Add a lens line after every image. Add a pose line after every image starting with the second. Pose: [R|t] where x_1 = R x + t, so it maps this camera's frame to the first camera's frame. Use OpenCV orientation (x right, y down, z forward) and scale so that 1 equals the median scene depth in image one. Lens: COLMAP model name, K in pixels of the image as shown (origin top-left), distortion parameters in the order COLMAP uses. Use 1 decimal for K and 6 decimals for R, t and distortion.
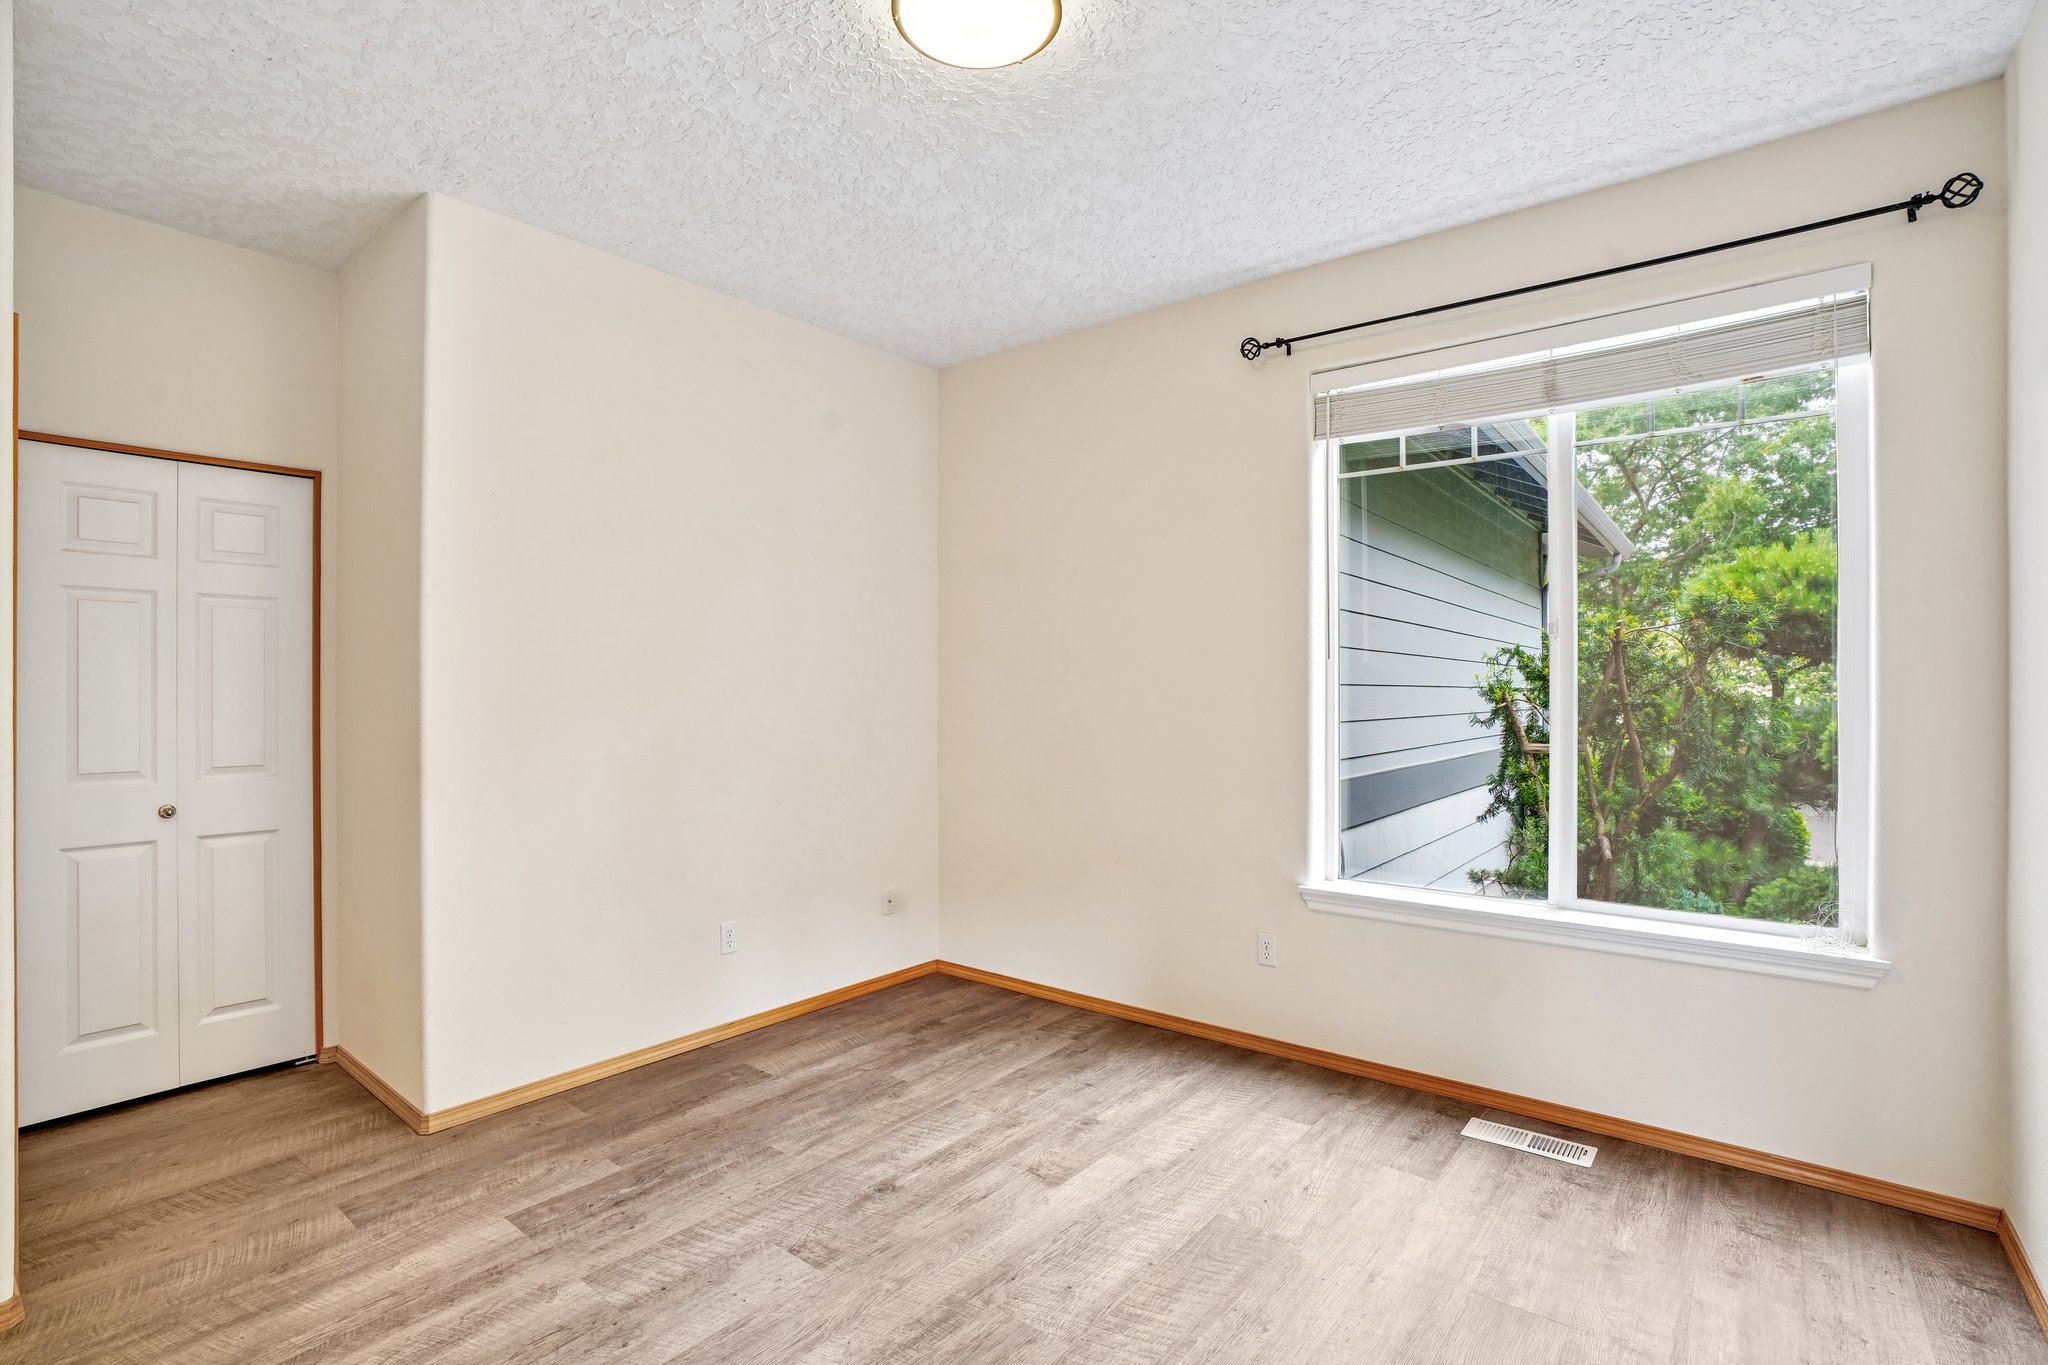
lens RADIAL K [[955.9, 0, 1030.2], [0, 955.9, 693.7], [0, 0, 1]] dist [-0.068822, 0.025846]
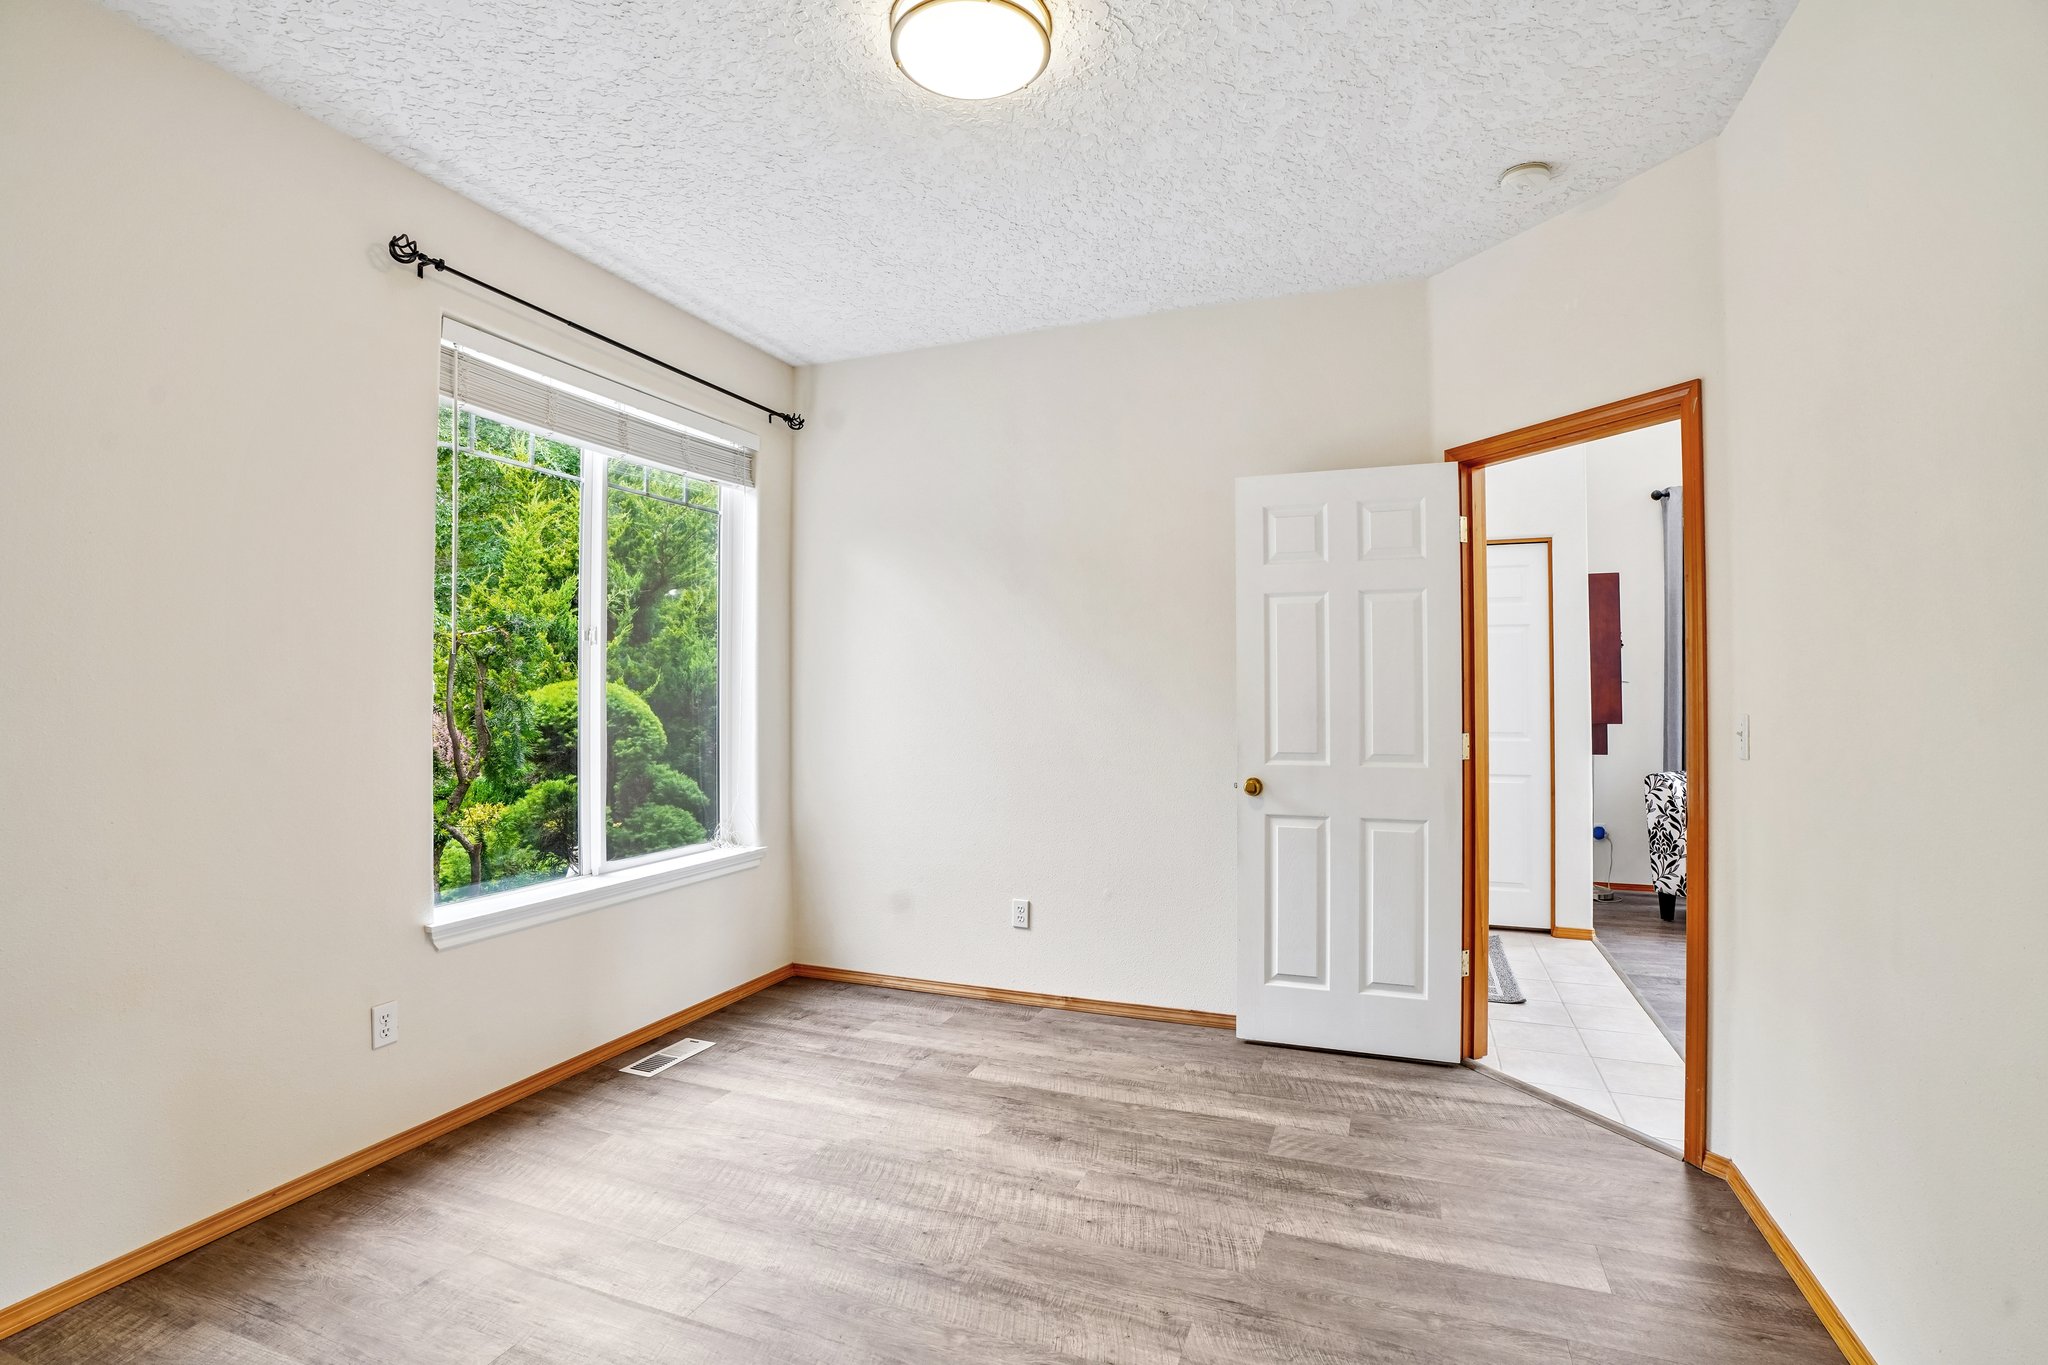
lens RADIAL K [[971.7, 0, 1020.1], [0, 971.7, 680.7], [0, 0, 1]] dist [-0.077468, 0.027712]
pose [[-0.293390, 0.008692, 0.955953, -0.845976], [0.007165, 0.999951, -0.006893, -0.001940], [-0.955966, 0.004827, -0.293438, 0.971737]]
